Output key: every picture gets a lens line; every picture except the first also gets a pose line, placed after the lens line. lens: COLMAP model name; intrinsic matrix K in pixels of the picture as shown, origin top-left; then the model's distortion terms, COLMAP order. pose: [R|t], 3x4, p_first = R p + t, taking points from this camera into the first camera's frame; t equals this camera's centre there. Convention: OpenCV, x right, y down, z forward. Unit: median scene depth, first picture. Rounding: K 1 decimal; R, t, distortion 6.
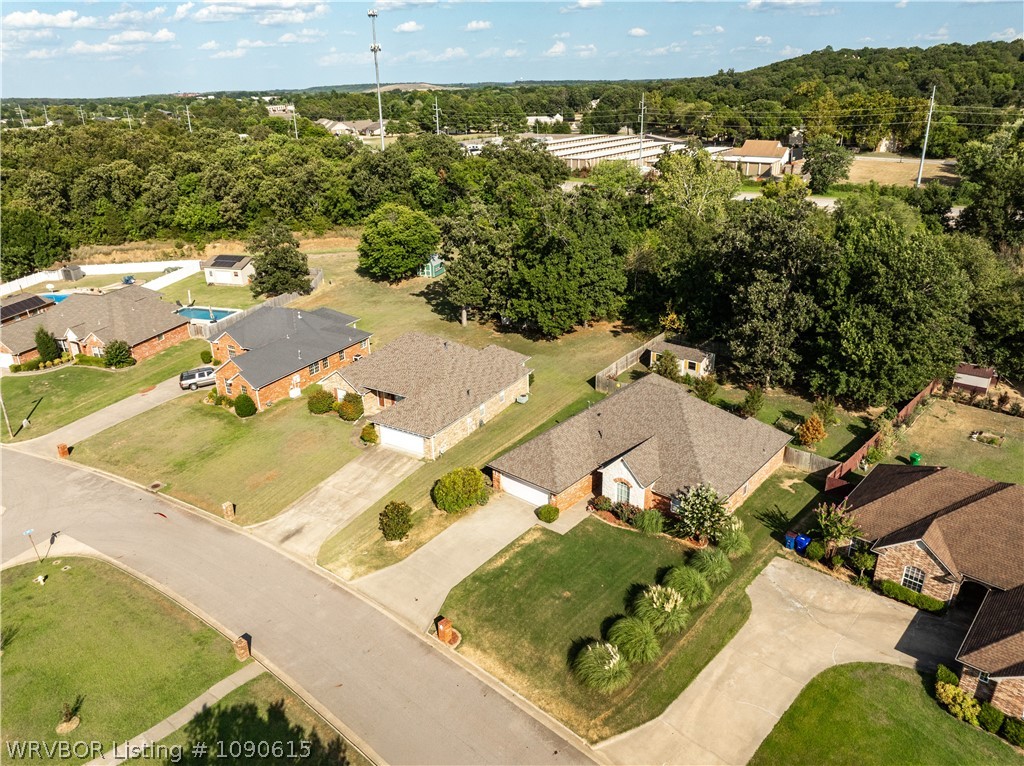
lens RADIAL K [[713.2, 0, 525.6], [0, 713.2, 372.0], [0, 0, 1]] dist [-0.052675, 0.024380]
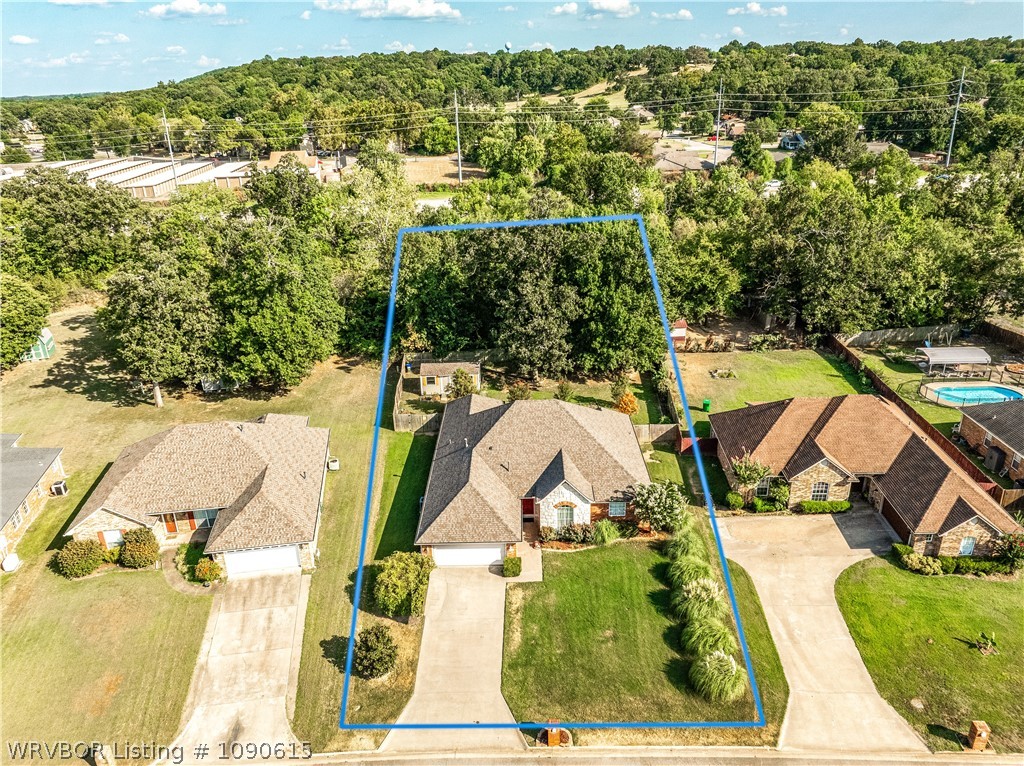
lens RADIAL K [[731.2, 0, 512.0], [0, 731.2, 383.0], [0, 0, 1]] dist [-0.046694, -0.003267]
pose [[0.770776, -0.245885, 0.587745, -0.349483], [0.250539, 0.965179, 0.075227, -0.073069], [-0.585777, 0.089270, 0.805541, 0.183798]]
